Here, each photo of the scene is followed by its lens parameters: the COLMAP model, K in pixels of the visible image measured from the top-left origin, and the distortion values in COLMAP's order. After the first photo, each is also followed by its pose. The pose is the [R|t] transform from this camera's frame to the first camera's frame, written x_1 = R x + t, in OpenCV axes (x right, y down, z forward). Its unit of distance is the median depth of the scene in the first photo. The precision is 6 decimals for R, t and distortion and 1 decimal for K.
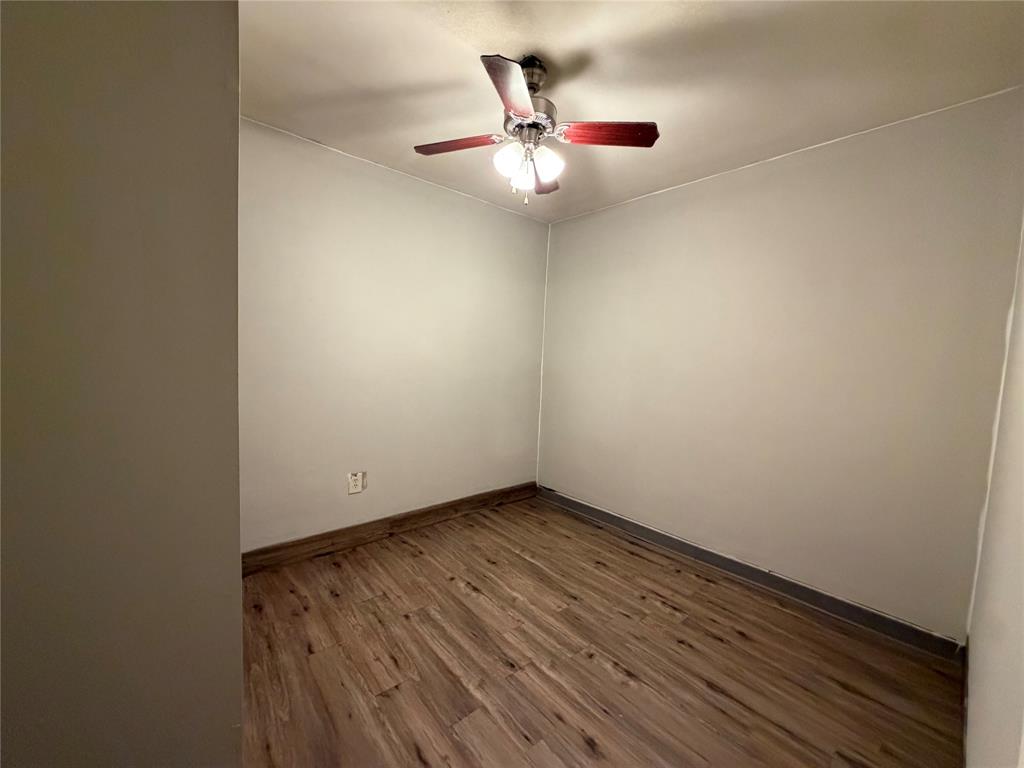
lens RADIAL K [[409.8, 0, 509.6], [0, 409.8, 383.1], [0, 0, 1]] dist [-0.003128, -0.000491]
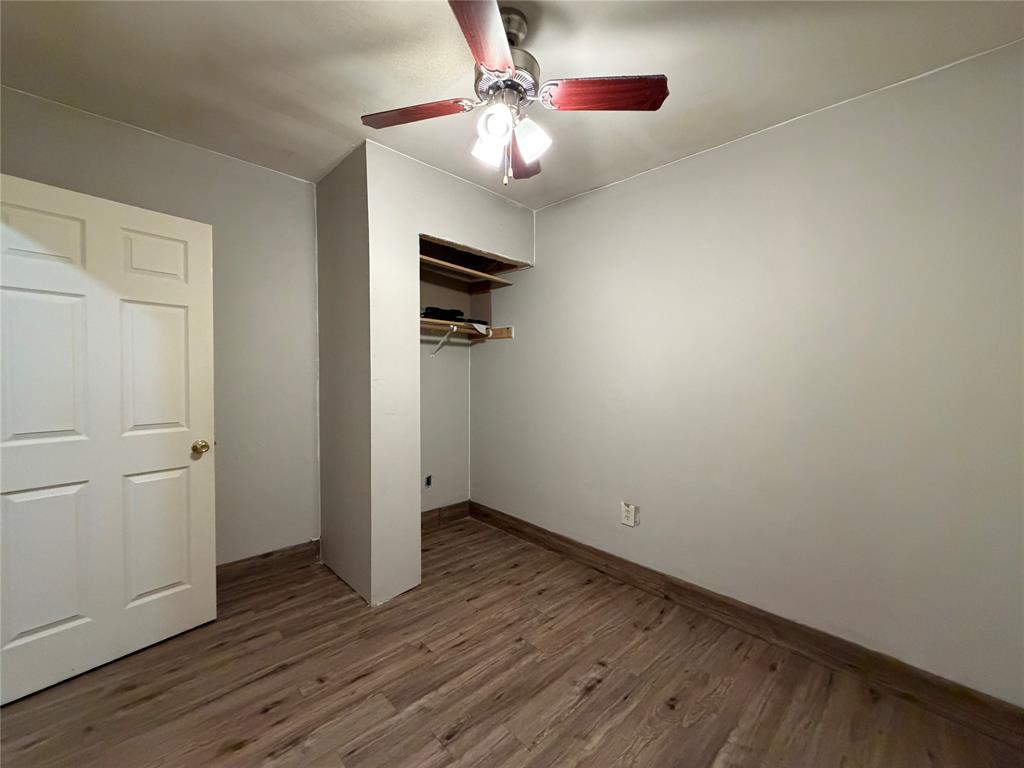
lens RADIAL K [[409.8, 0, 509.5], [0, 409.8, 381.4], [0, 0, 1]] dist [-0.003128, -0.000491]
pose [[0.058074, -0.004425, -0.998302, 0.685550], [-0.081532, 0.996629, -0.009160, -0.038708], [0.994977, 0.081926, 0.057517, 0.803745]]
